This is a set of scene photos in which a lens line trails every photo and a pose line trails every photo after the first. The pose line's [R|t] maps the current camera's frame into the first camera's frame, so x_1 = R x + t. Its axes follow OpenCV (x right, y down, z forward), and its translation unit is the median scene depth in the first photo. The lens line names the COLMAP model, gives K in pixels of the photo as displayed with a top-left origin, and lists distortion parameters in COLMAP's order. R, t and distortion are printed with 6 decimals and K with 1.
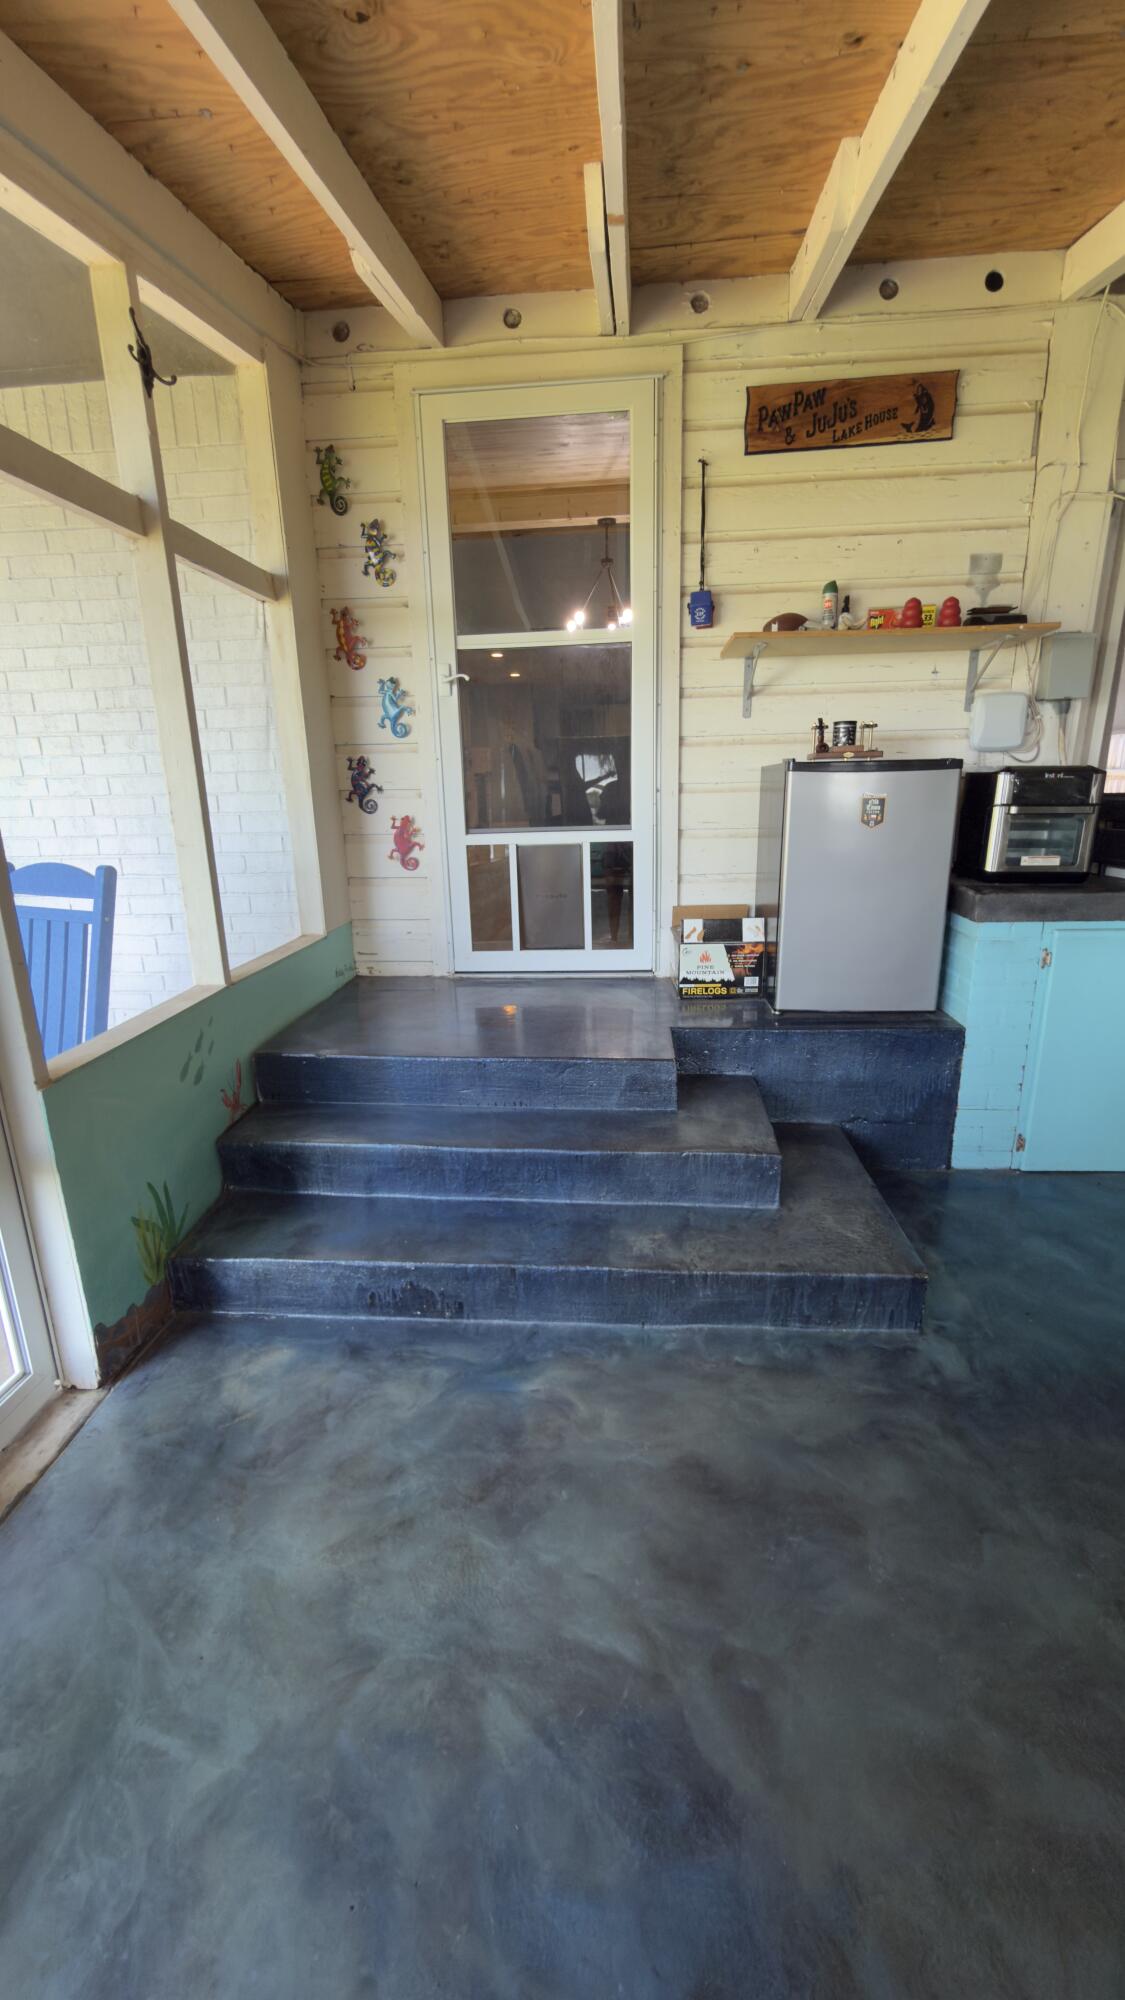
lens RADIAL K [[800.9, 0, 562.5], [0, 800.9, 1000.0], [0, 0, 1]] dist [0.001706, 0.000209]
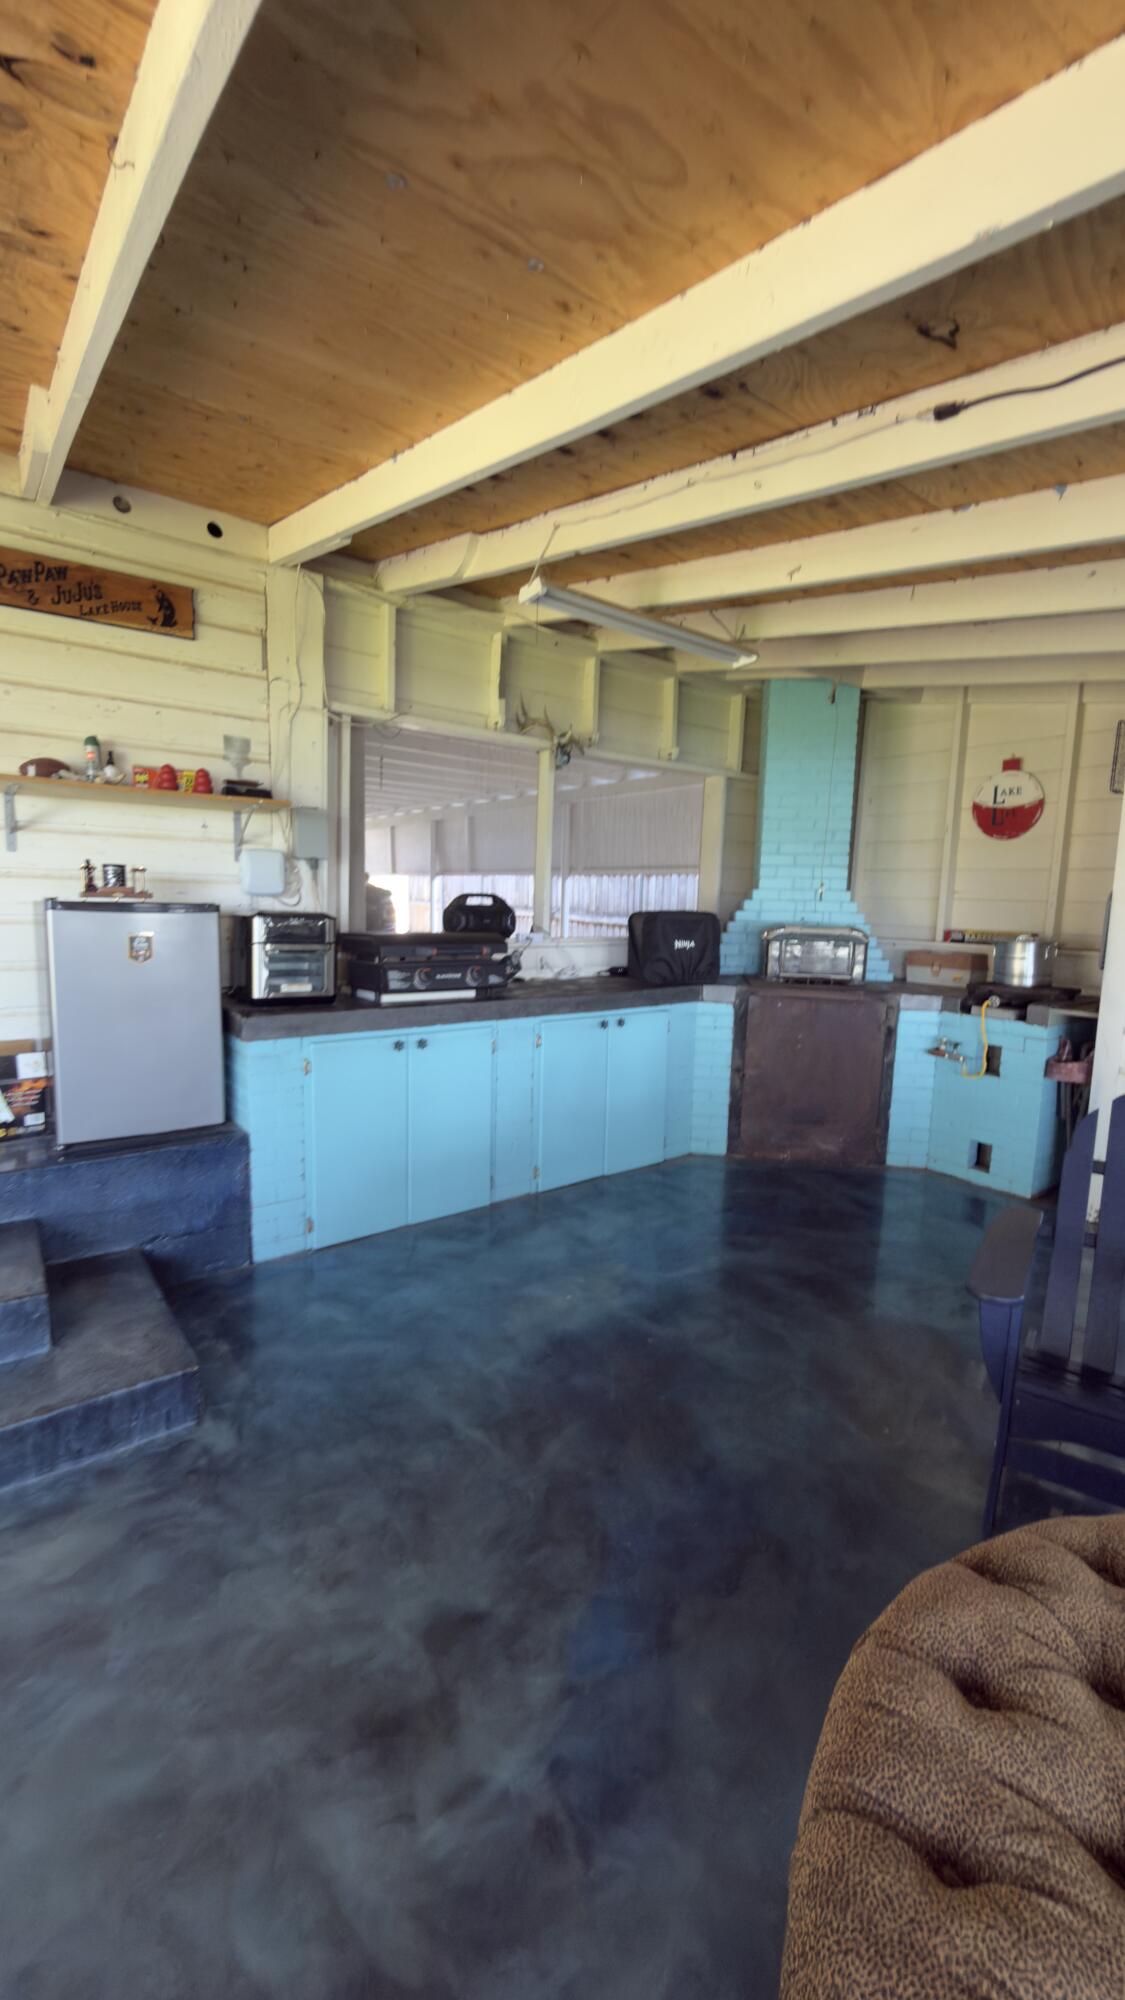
lens RADIAL K [[800.9, 0, 562.5], [0, 800.9, 1000.0], [0, 0, 1]] dist [0.001706, 0.000209]
pose [[0.749042, -0.042571, 0.661153, 0.088012], [0.135609, 0.986656, -0.090107, 0.009208], [-0.648495, 0.157153, 0.744820, -0.161270]]
